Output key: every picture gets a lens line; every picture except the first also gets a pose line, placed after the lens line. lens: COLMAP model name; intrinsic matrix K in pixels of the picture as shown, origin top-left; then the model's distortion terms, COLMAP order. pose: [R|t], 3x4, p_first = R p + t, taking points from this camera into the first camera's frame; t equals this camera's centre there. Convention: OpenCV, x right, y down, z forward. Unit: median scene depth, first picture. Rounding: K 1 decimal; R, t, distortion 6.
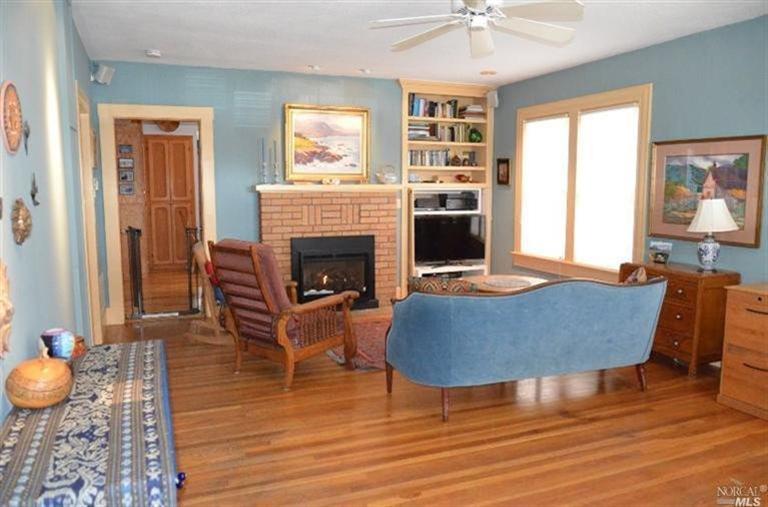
lens RADIAL K [[591.2, 0, 382.5], [0, 591.2, 251.4], [0, 0, 1]] dist [-0.036337, -0.024348]
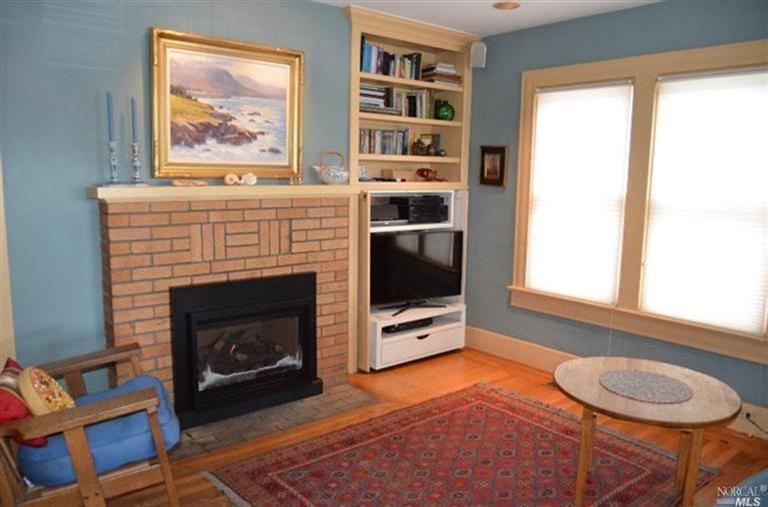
lens RADIAL K [[591.2, 0, 385.4], [0, 591.2, 258.6], [0, 0, 1]] dist [-0.036337, -0.024348]
pose [[0.948115, -0.030062, 0.316503, -0.130798], [0.017619, 0.998958, 0.042101, -0.063569], [-0.317439, -0.034340, 0.947657, 0.420572]]
